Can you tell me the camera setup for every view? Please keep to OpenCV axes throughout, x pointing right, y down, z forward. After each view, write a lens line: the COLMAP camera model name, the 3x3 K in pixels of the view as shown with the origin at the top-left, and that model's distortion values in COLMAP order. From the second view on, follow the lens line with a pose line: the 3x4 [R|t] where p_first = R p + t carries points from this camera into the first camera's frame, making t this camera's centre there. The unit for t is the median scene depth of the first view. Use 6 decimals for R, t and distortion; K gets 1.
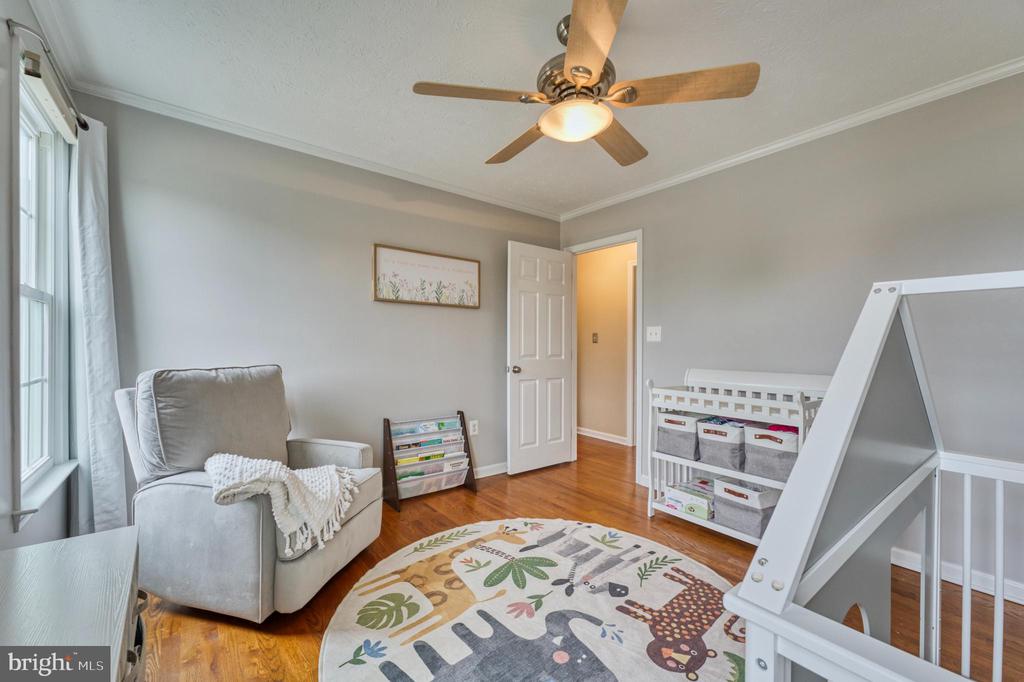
lens RADIAL K [[414.8, 0, 517.4], [0, 414.8, 346.4], [0, 0, 1]] dist [-0.011607, -0.001961]
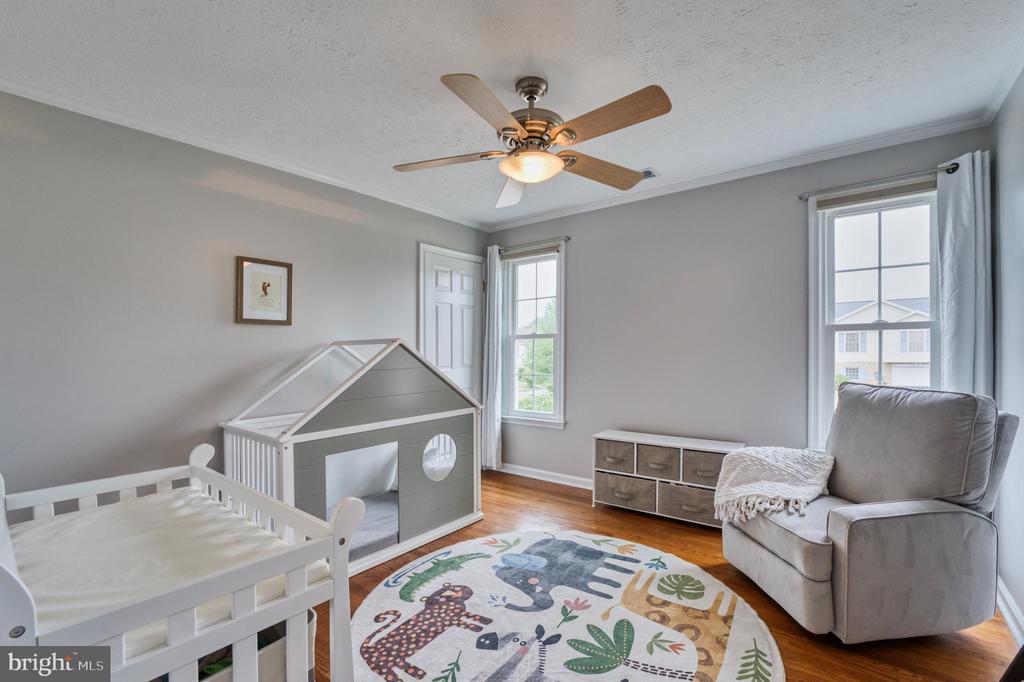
lens RADIAL K [[414.8, 0, 511.8], [0, 414.8, 348.2], [0, 0, 1]] dist [-0.011607, -0.001961]
pose [[-0.977200, 0.002078, -0.212310, 0.397024], [0.002878, 0.999990, -0.003457, -0.042744], [0.212300, -0.003989, -0.977196, 1.962271]]
